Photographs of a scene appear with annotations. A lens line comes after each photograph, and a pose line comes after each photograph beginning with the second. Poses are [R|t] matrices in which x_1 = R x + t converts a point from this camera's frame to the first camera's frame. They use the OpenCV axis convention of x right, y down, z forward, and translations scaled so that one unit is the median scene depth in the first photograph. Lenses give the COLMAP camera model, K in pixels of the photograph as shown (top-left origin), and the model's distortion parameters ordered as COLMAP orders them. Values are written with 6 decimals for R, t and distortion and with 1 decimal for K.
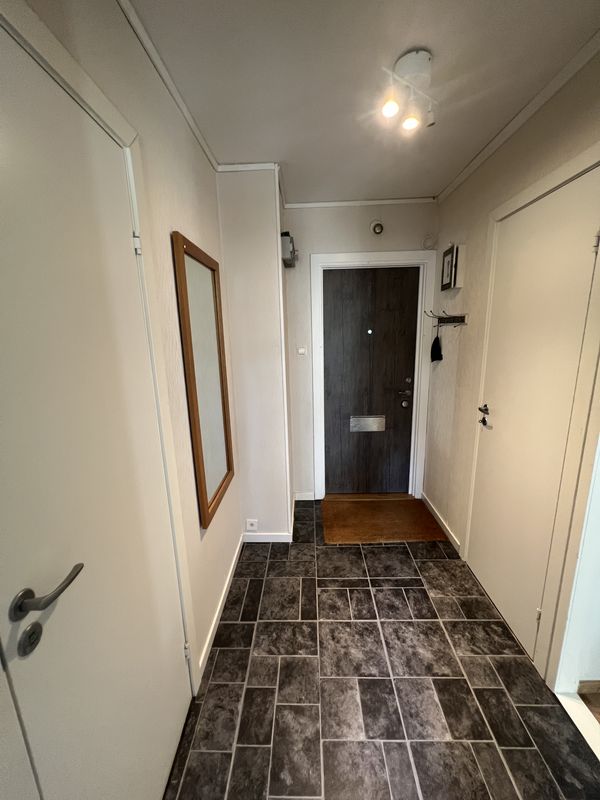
lens RADIAL K [[320.6, 0, 299.4], [0, 320.6, 400.0], [0, 0, 1]] dist [0.001035, 0.000169]
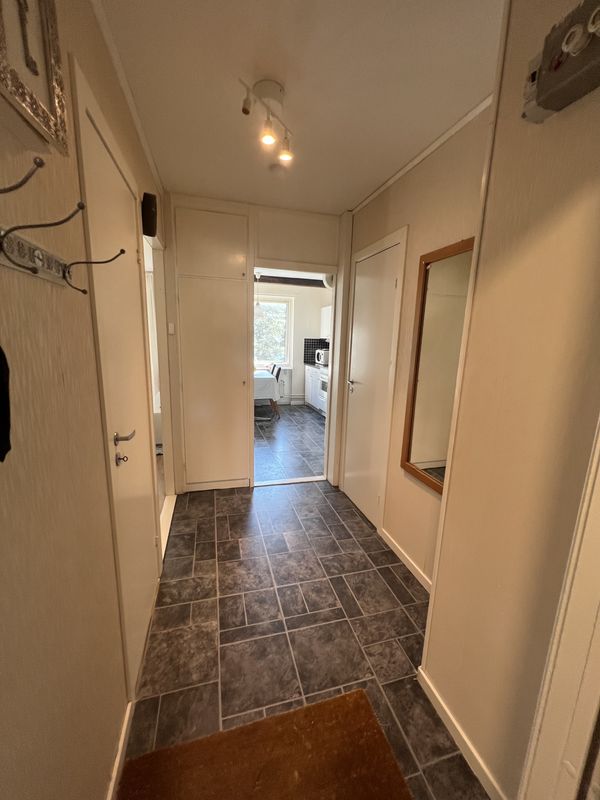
lens RADIAL K [[330.0, 0, 299.7], [0, 330.0, 400.2], [0, 0, 1]] dist [0.000813, 0.000181]
pose [[-0.956972, 0.053110, -0.285279, 0.454715], [-0.065276, 0.918511, 0.389970, -0.340381], [0.282743, 0.391812, -0.875523, 1.760072]]
